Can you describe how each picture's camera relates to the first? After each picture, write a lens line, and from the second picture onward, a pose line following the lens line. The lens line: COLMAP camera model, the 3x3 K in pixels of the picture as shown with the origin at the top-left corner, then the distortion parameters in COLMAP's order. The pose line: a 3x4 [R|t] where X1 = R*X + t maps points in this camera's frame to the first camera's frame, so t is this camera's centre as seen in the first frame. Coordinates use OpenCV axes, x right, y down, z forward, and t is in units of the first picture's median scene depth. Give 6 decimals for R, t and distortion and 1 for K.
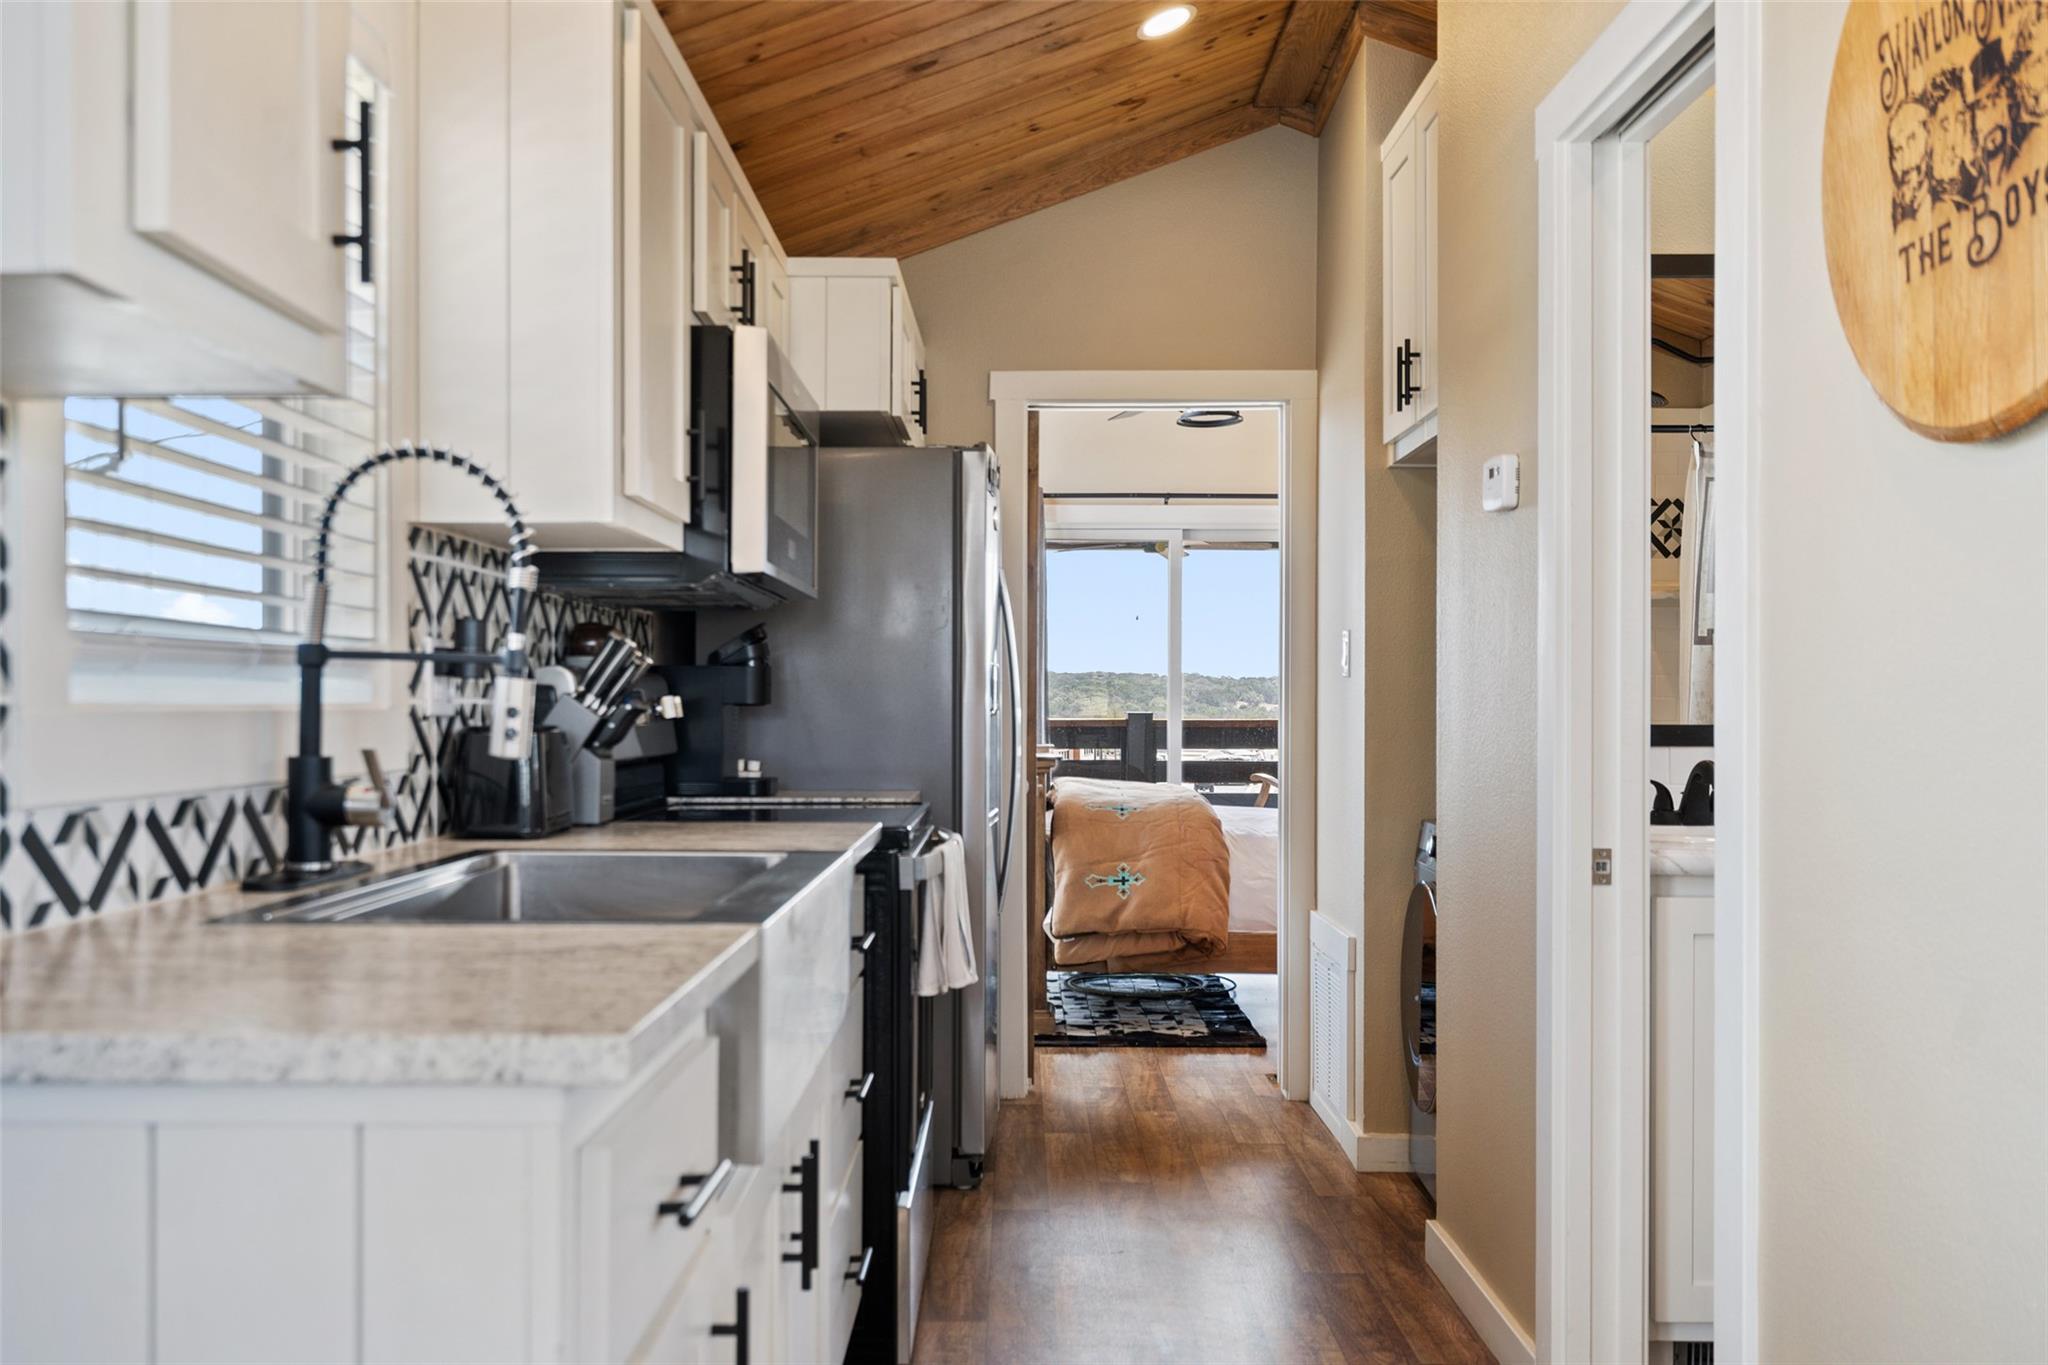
lens RADIAL K [[1681.2, 0, 1070.1], [0, 1681.2, 706.5], [0, 0, 1]] dist [0.004610, 0.001810]
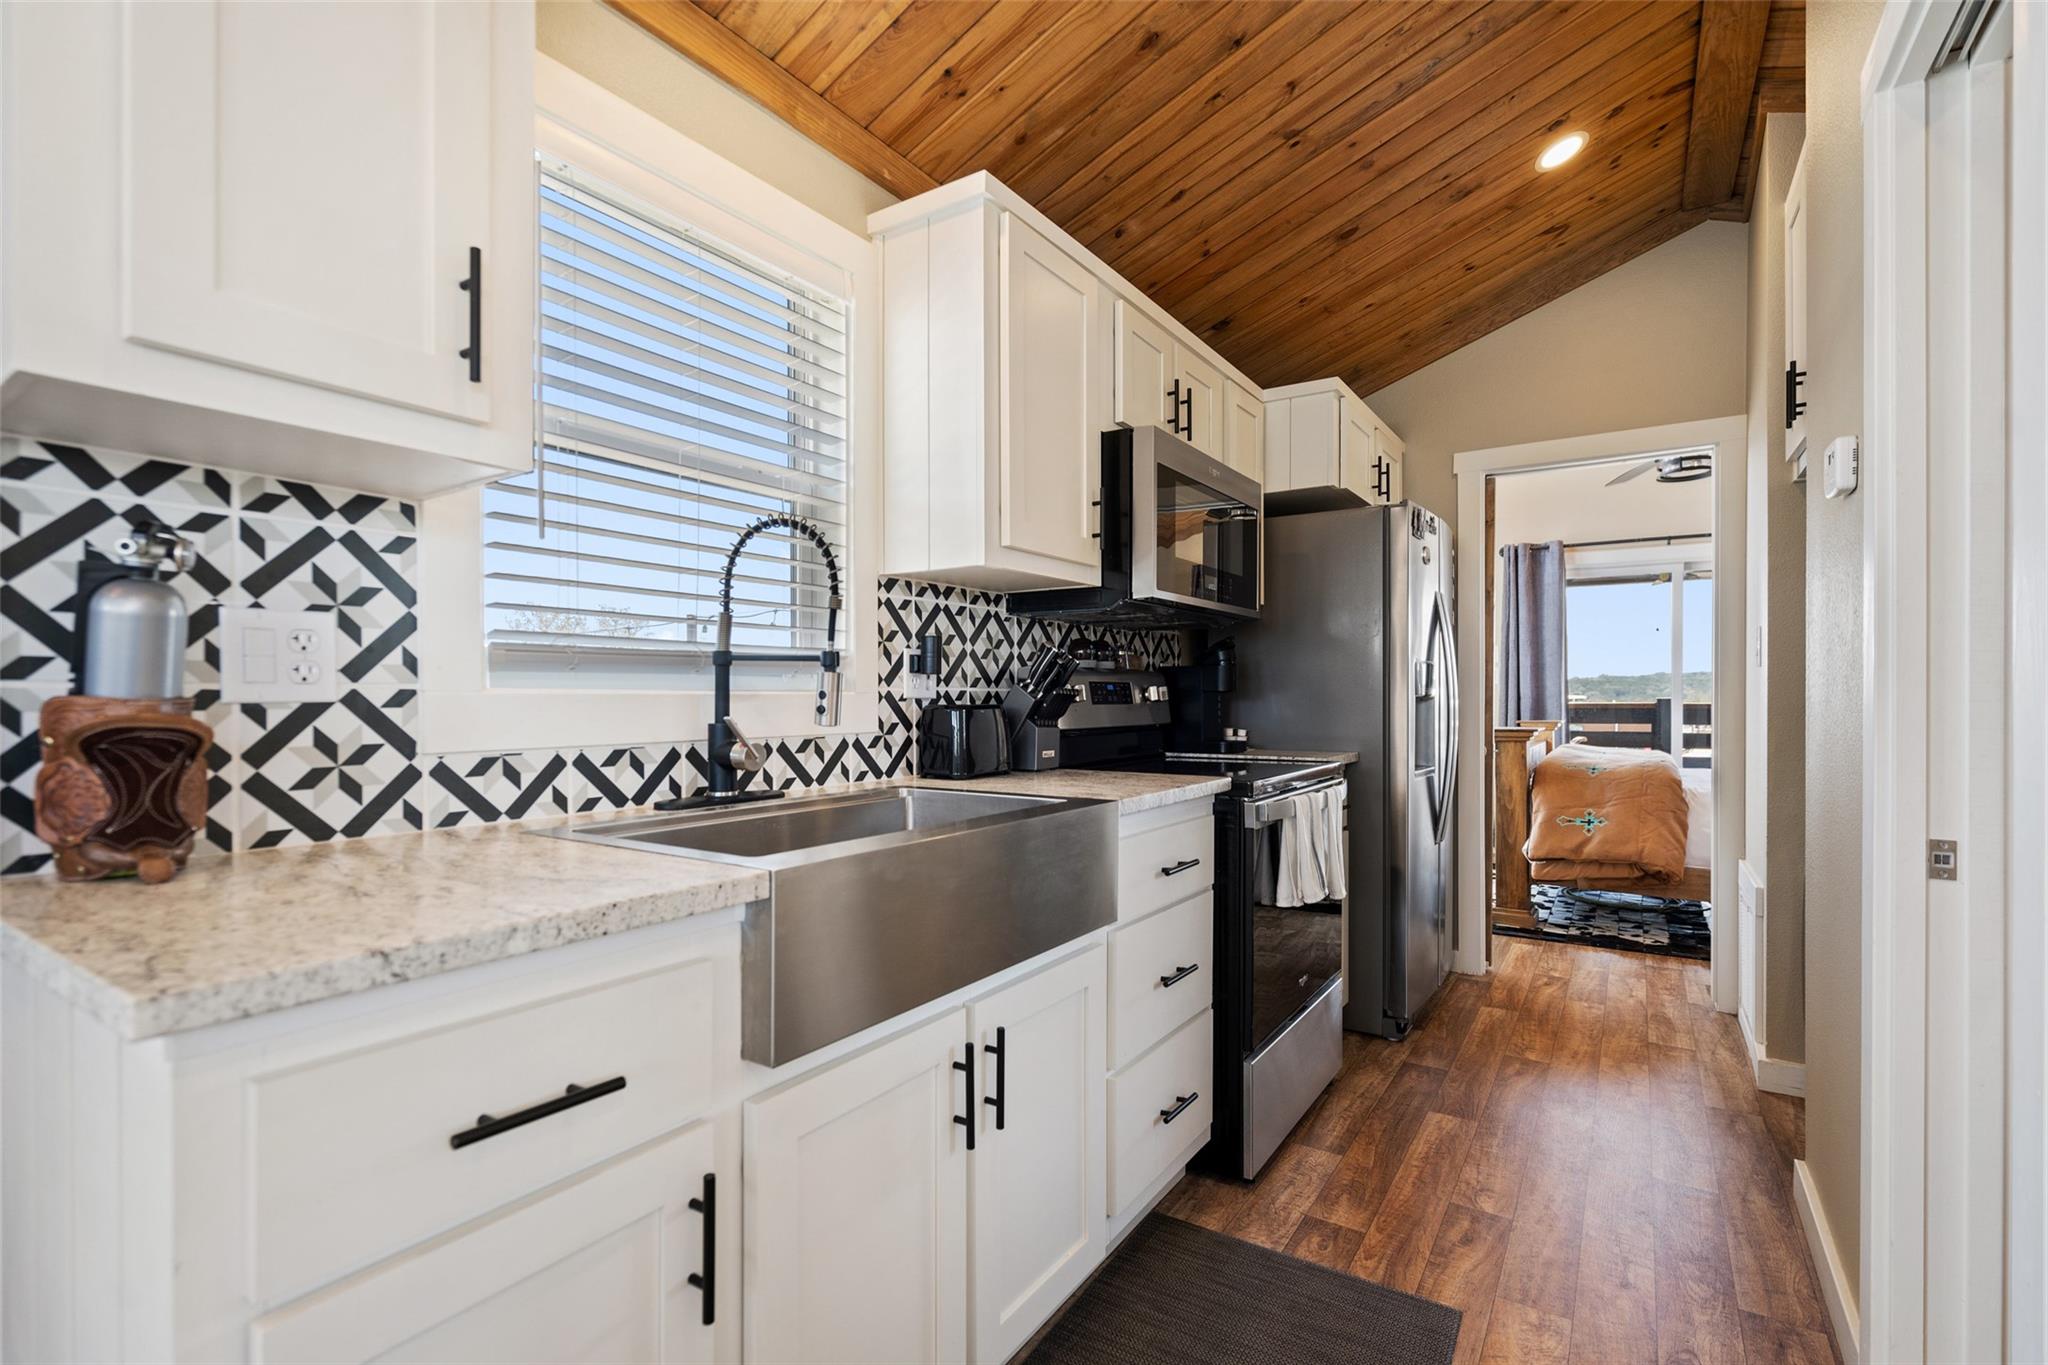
lens RADIAL K [[941.2, 0, 1042.3], [0, 941.2, 701.5], [0, 0, 1]] dist [-0.005678, 0.002080]
pose [[0.832662, 0.000478, -0.553781, 0.121821], [0.002625, 0.999985, 0.004810, 0.002777], [0.553775, -0.005459, 0.832648, 0.190340]]
